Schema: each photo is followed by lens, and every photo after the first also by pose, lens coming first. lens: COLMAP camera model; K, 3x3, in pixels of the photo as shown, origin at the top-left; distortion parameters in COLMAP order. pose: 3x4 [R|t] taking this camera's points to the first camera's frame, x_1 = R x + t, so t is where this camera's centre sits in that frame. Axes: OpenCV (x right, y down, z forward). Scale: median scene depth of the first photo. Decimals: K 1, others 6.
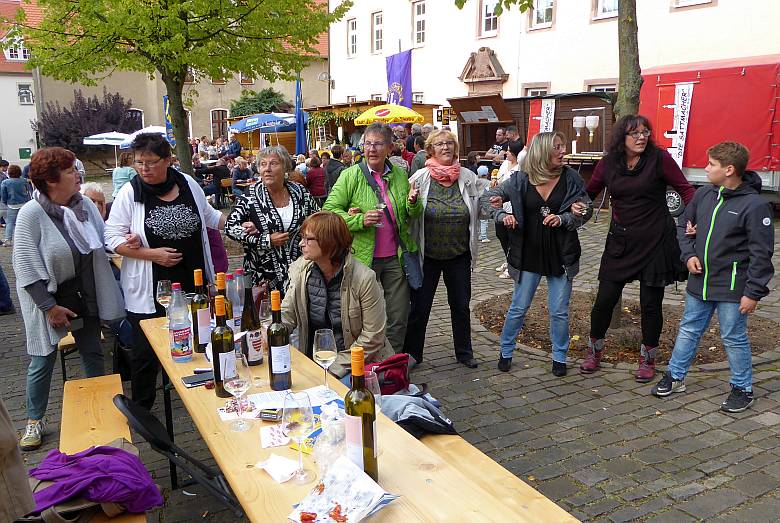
lens RADIAL K [[635.0, 0, 350.3], [0, 635.0, 258.8], [0, 0, 1]] dist [-0.013829, -0.001822]
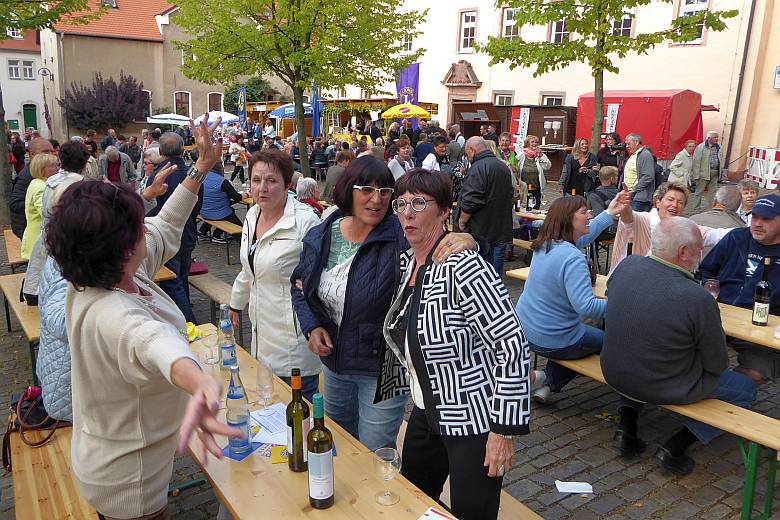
lens RADIAL K [[635.0, 0, 350.3], [0, 635.0, 257.3], [0, 0, 1]] dist [-0.013829, -0.001822]
pose [[0.991692, 0.010118, 0.128237, -0.214854], [-0.013648, 0.999551, 0.026678, 0.050970], [-0.127910, -0.028207, 0.991385, -0.334672]]
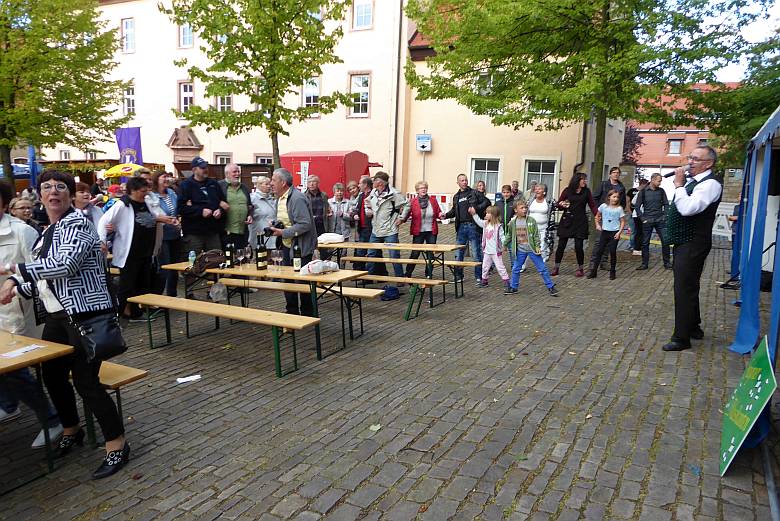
lens RADIAL K [[611.8, 0, 390.0], [0, 611.8, 260.5], [0, 0, 1]] dist [0.021568, 0.001267]
pose [[0.839109, -0.046656, 0.541959, -0.197984], [0.085366, 0.995264, -0.046491, 0.093781], [-0.537223, 0.085275, 0.839118, -0.475669]]
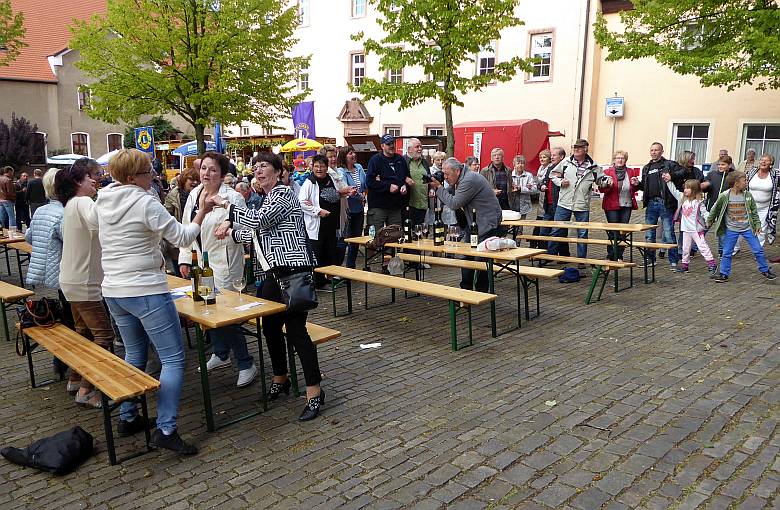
lens RADIAL K [[670.1, 0, 371.0], [0, 670.1, 253.3], [0, 0, 1]] dist [0.000775, 0.004599]
pose [[0.959412, -0.030646, 0.280337, -0.217125], [0.044727, 0.998031, -0.043970, 0.096468], [-0.278438, 0.054724, 0.958894, -0.504050]]
